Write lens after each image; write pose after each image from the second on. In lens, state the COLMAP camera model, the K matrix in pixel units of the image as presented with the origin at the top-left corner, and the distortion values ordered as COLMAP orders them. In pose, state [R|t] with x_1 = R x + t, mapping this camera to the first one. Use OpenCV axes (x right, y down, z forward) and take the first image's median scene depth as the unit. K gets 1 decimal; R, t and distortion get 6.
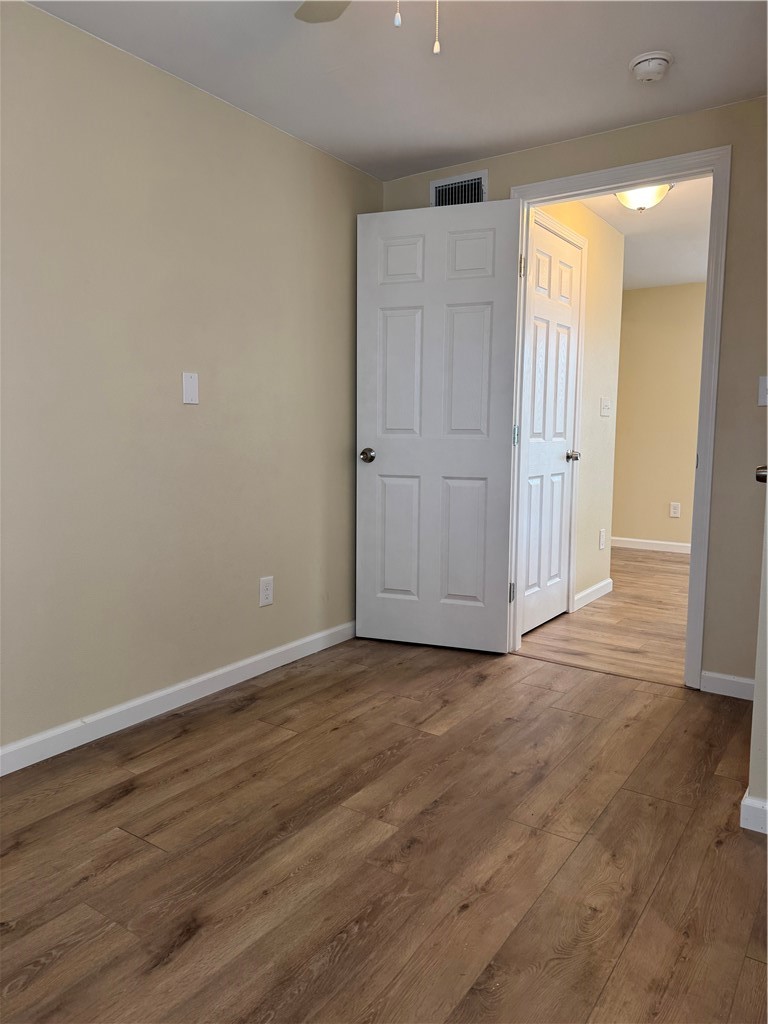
lens RADIAL K [[719.9, 0, 386.5], [0, 719.9, 506.5], [0, 0, 1]] dist [0.059667, -0.068883]
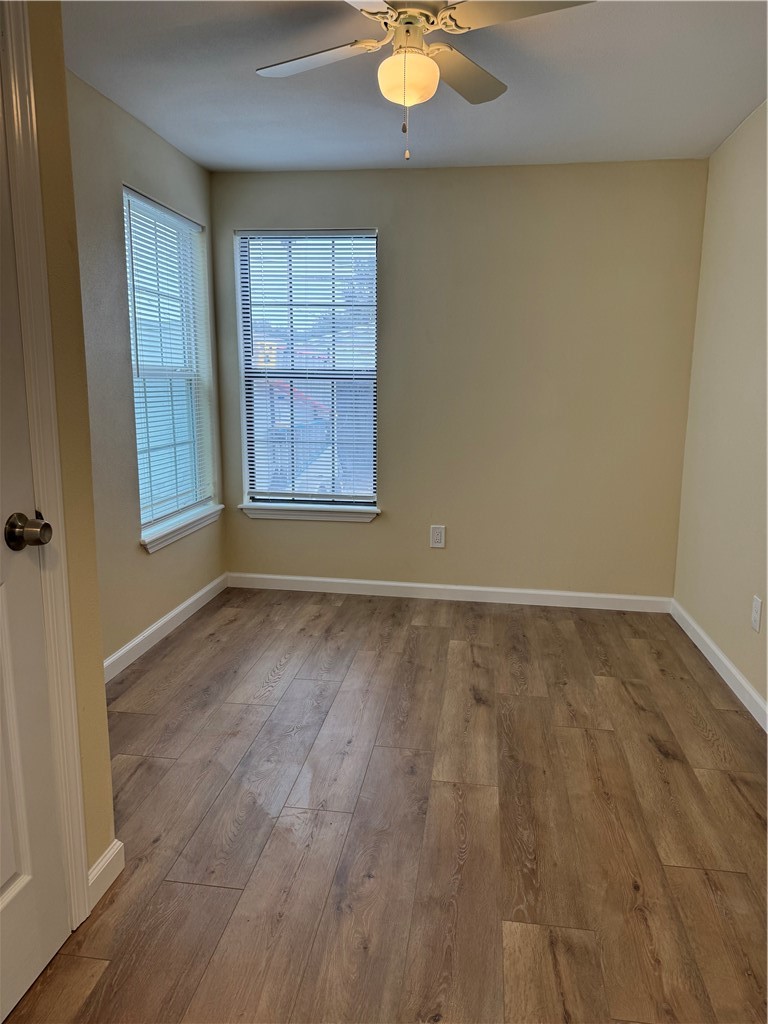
lens RADIAL K [[719.9, 0, 385.6], [0, 719.9, 510.7], [0, 0, 1]] dist [0.059667, -0.068883]
pose [[-0.894924, 0.068782, -0.440885, 0.557498], [-0.058767, 0.961275, 0.269253, -0.279690], [0.442331, 0.266871, -0.856226, 1.810617]]
